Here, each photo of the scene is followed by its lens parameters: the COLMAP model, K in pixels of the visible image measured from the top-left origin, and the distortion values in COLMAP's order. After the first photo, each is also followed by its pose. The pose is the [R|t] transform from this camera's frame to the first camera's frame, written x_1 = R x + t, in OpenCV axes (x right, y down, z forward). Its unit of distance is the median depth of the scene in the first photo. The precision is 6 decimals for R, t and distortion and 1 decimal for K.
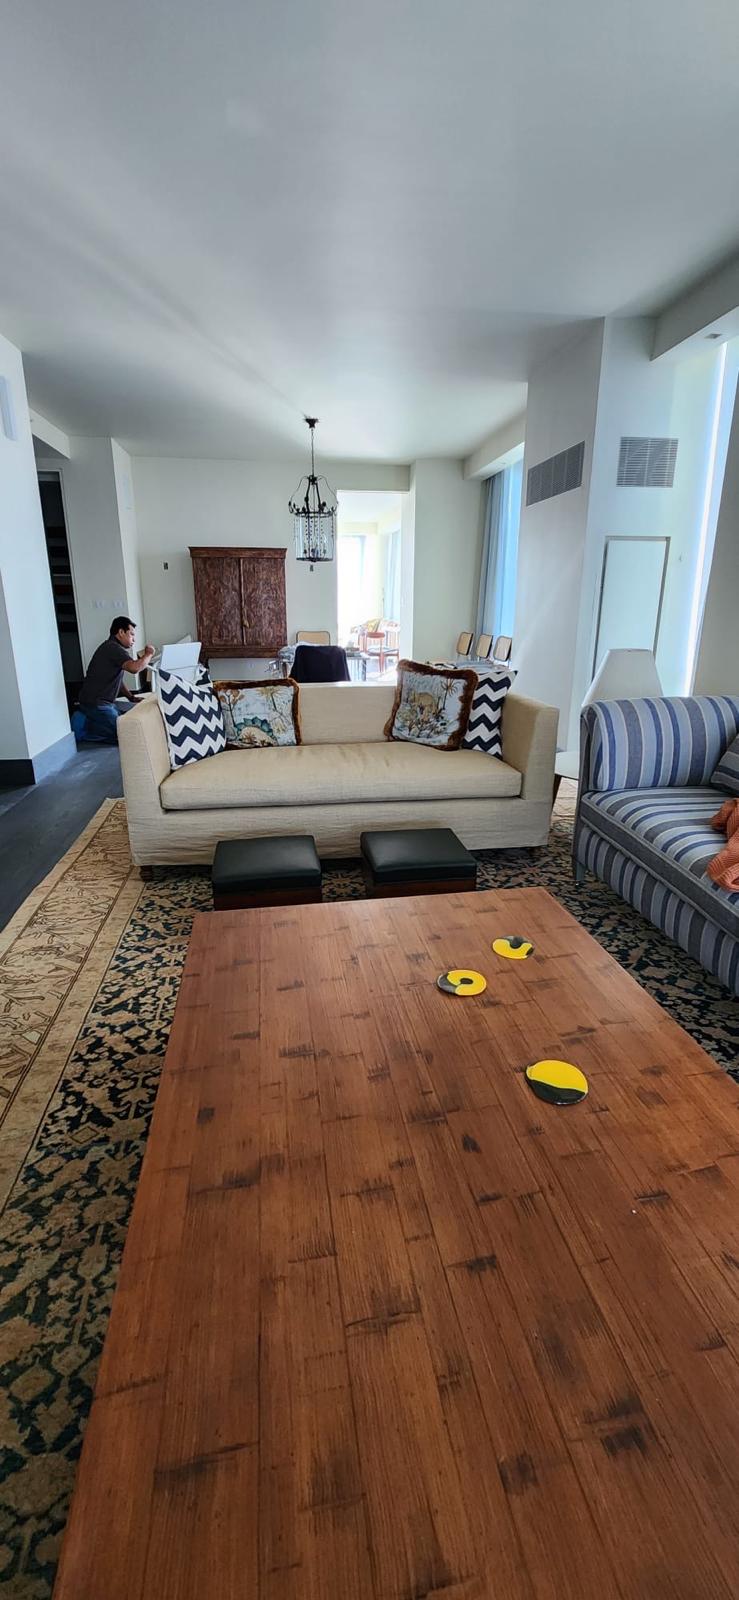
lens RADIAL K [[646.0, 0, 363.7], [0, 646.0, 799.4], [0, 0, 1]] dist [-0.000302, -0.000223]
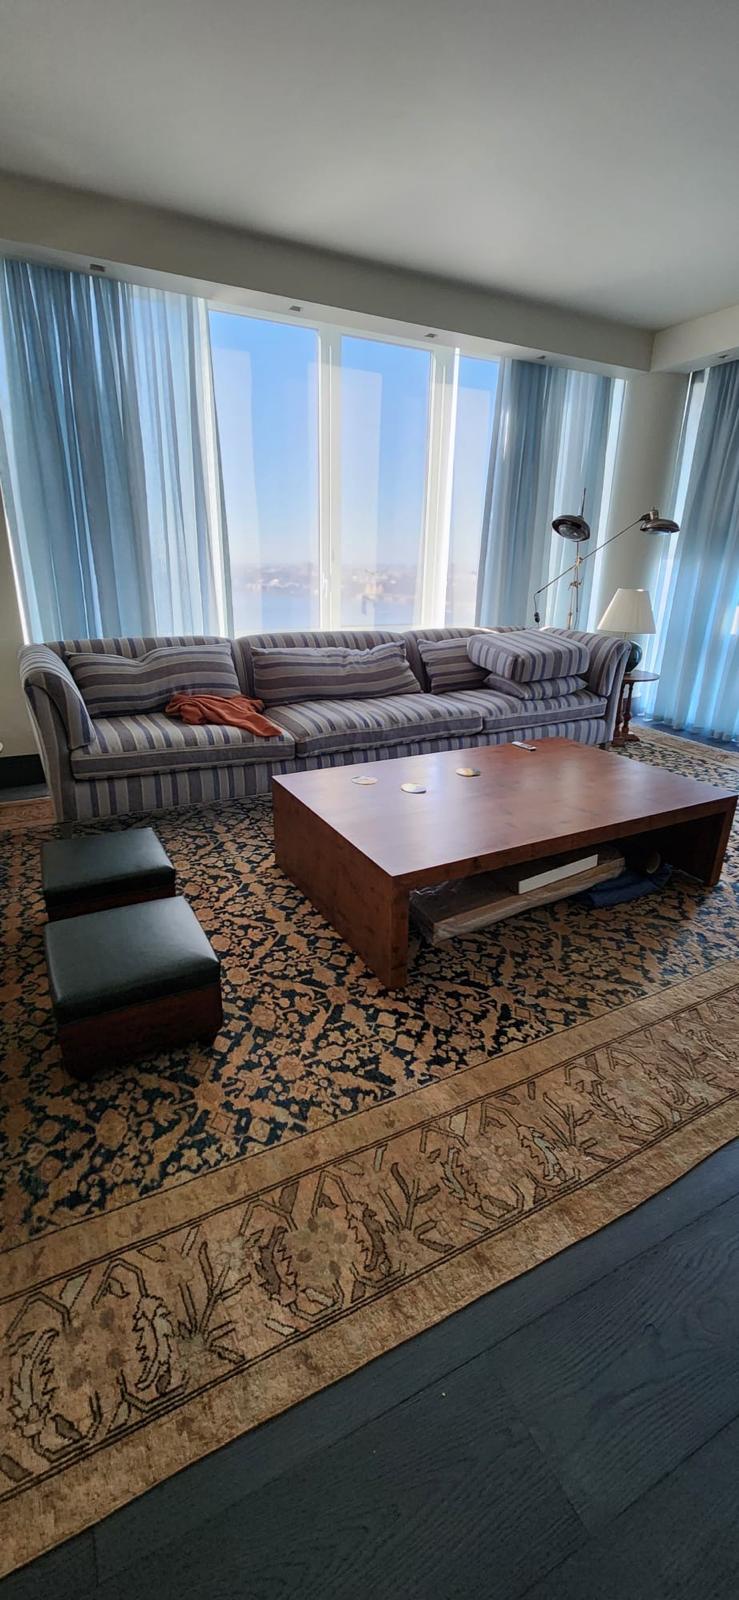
lens RADIAL K [[646.0, 0, 363.7], [0, 646.0, 799.4], [0, 0, 1]] dist [-0.000302, -0.000223]
pose [[-0.325241, -0.332659, 0.885187, -1.115884], [0.262193, 0.867656, 0.422407, -0.387766], [-0.908556, 0.369474, -0.194976, 1.172409]]
